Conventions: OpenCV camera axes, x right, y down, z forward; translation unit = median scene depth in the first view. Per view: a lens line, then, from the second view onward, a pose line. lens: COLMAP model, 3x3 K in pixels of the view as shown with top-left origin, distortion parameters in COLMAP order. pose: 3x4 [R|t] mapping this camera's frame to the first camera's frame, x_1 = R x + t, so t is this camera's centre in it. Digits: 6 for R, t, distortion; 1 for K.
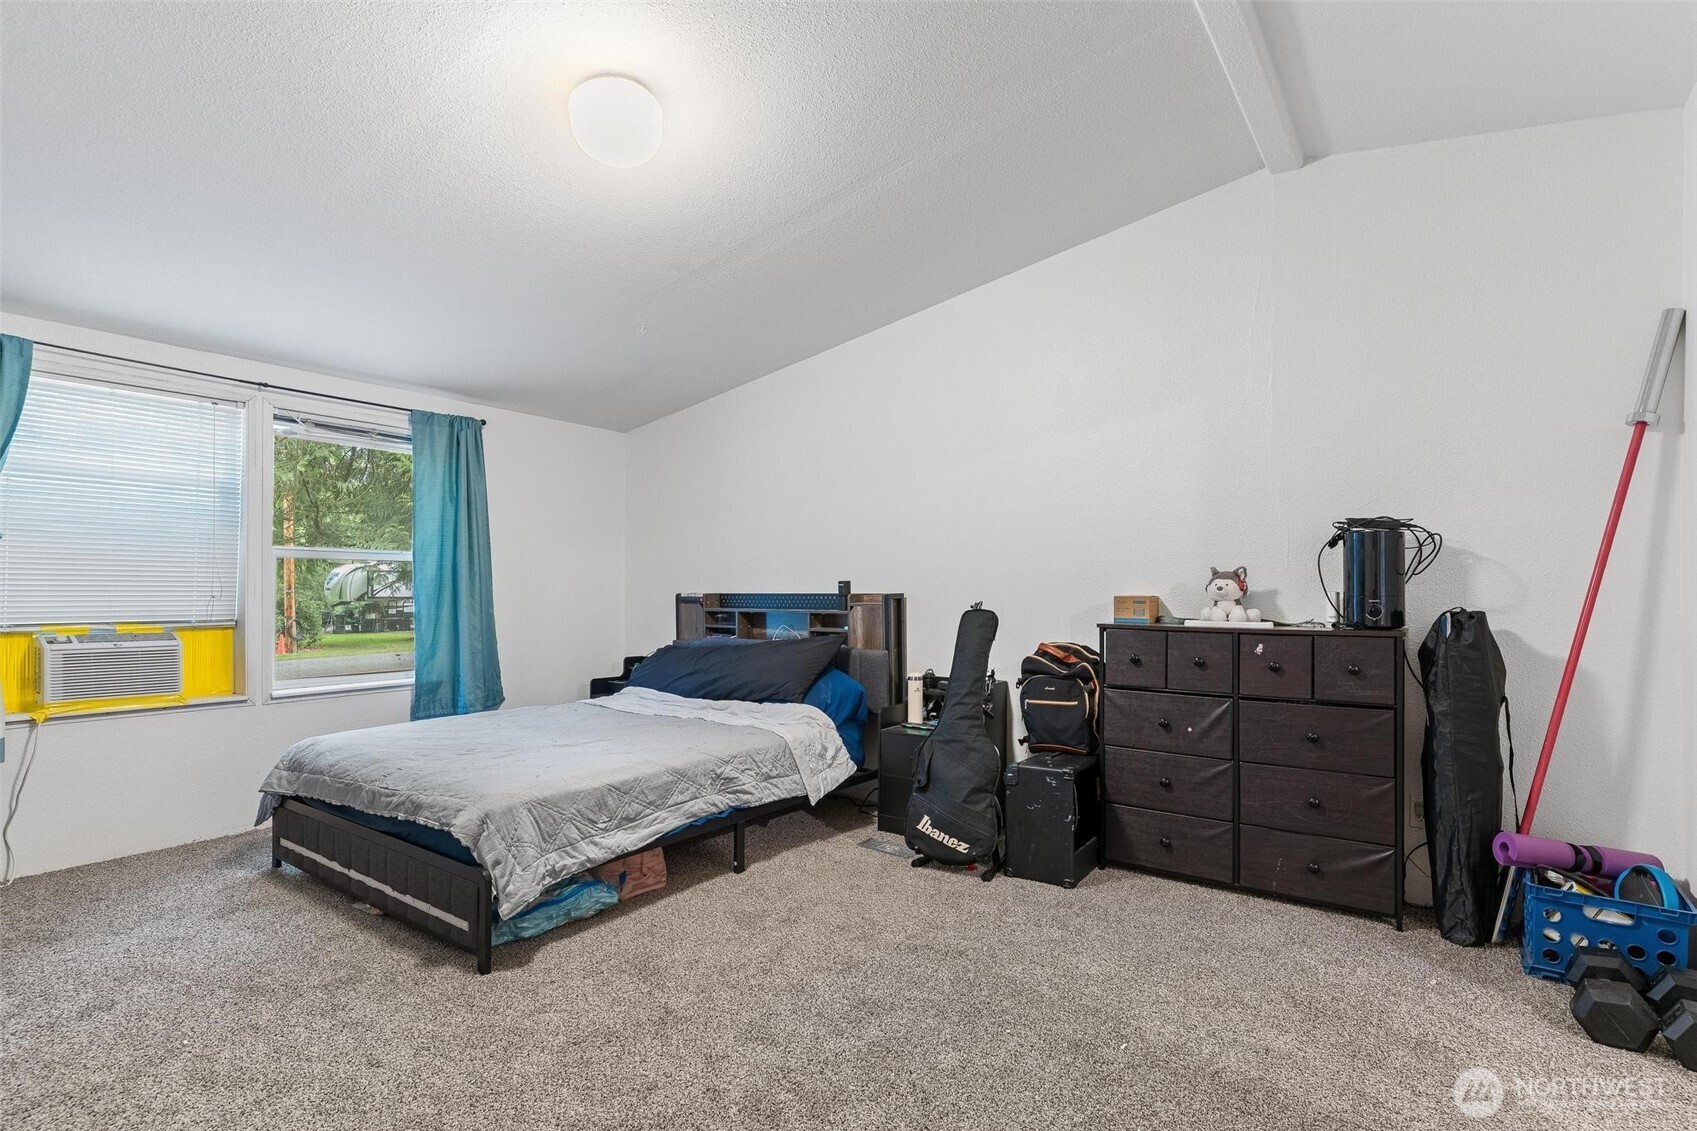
lens RADIAL K [[813.3, 0, 850.7], [0, 813.3, 585.9], [0, 0, 1]] dist [0.000298, -0.000087]
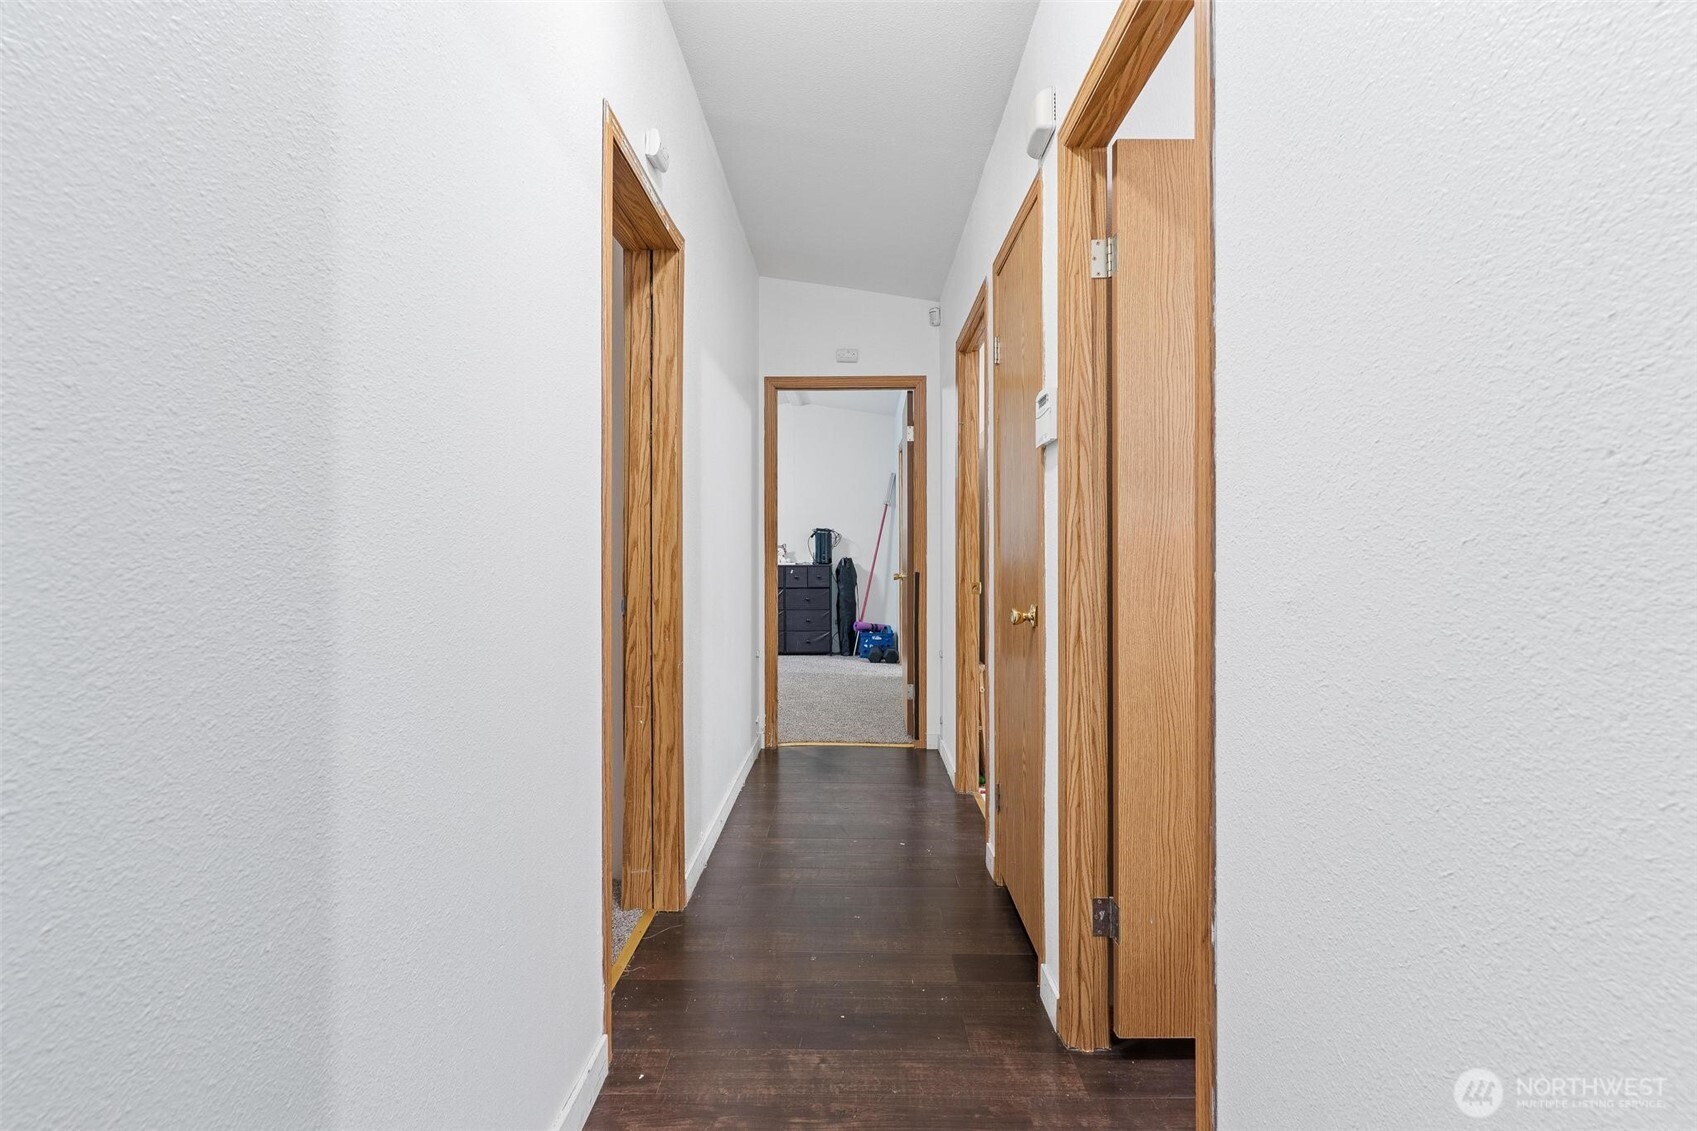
lens RADIAL K [[849.2, 0, 842.0], [0, 849.2, 533.0], [0, 0, 1]] dist [-0.001289, -0.000131]
pose [[0.818058, 0.007937, 0.575081, -1.186855], [0.002502, 0.999846, -0.017359, -0.009770], [-0.575130, 0.015639, 0.817912, -1.725414]]
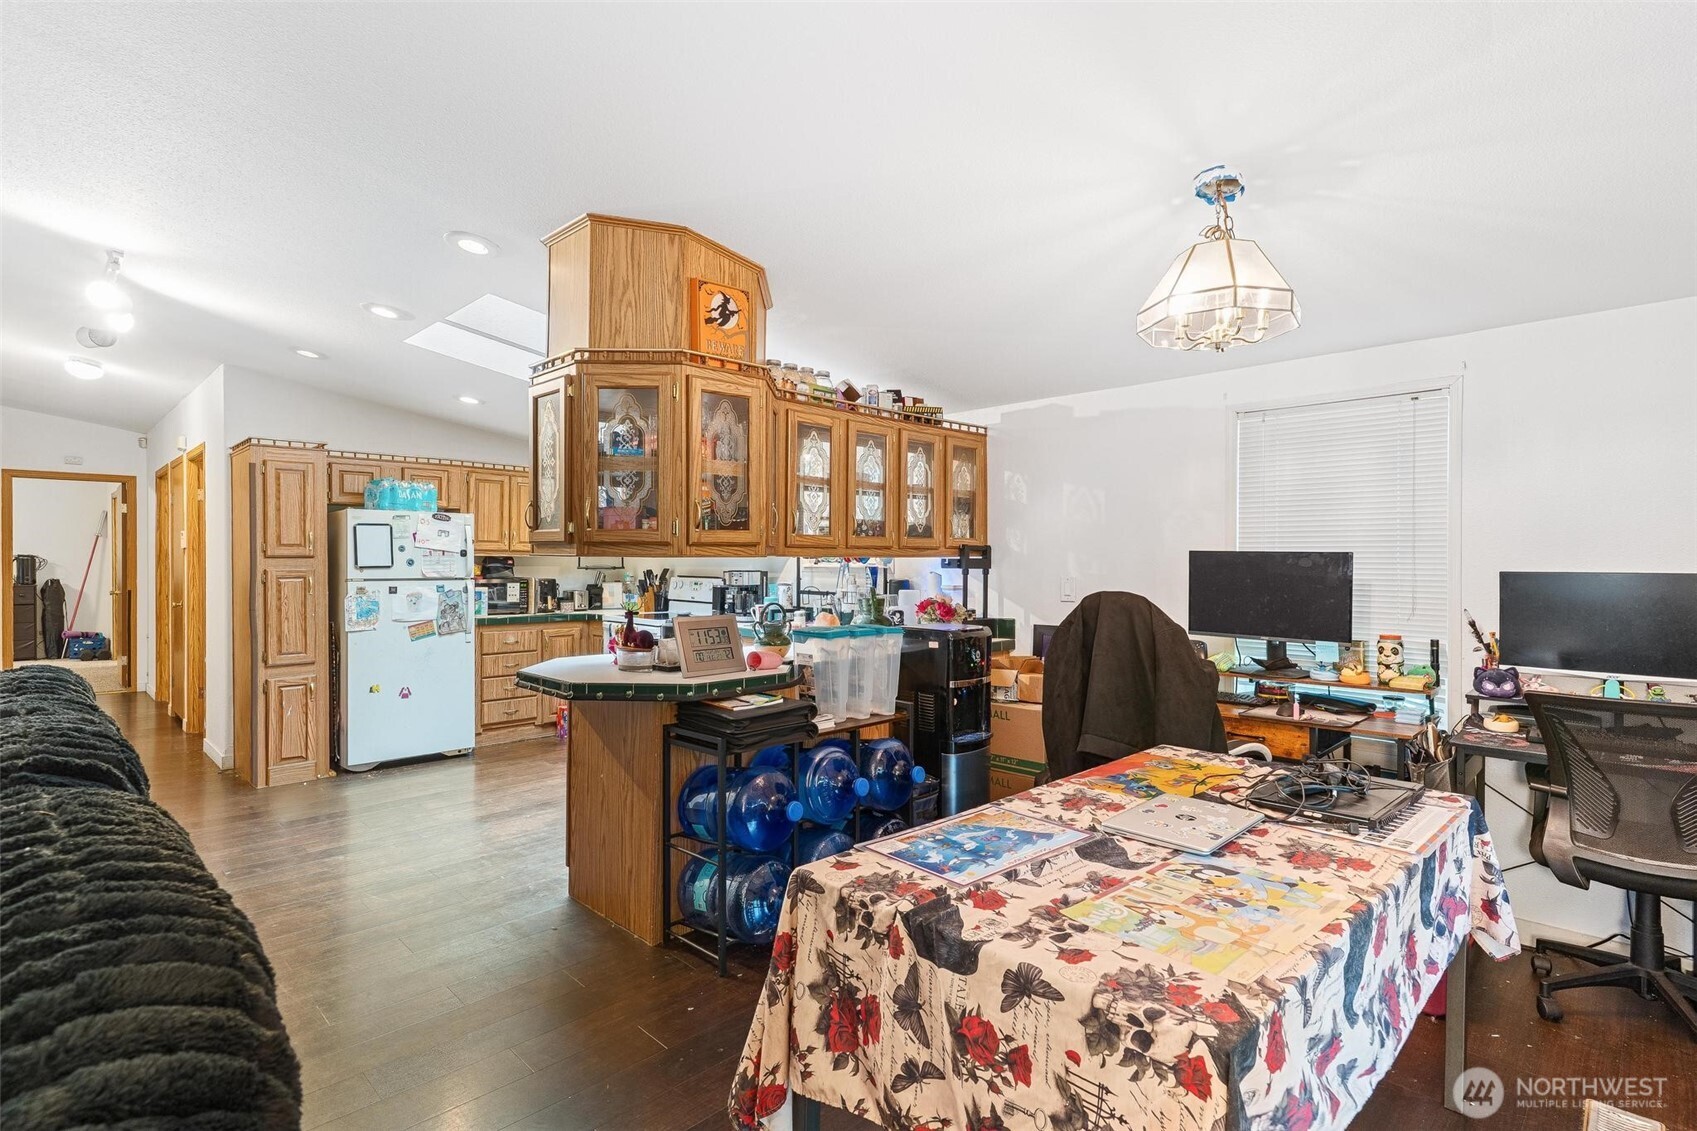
lens RADIAL K [[824.8, 0, 848.5], [0, 824.8, 565.5], [0, 0, 1]] dist [0.001780, 0.000354]
pose [[0.155431, -0.007768, 0.987816, -2.533932], [-0.001529, 0.999966, 0.008104, -0.072151], [-0.987846, -0.002770, 0.155413, -3.337045]]
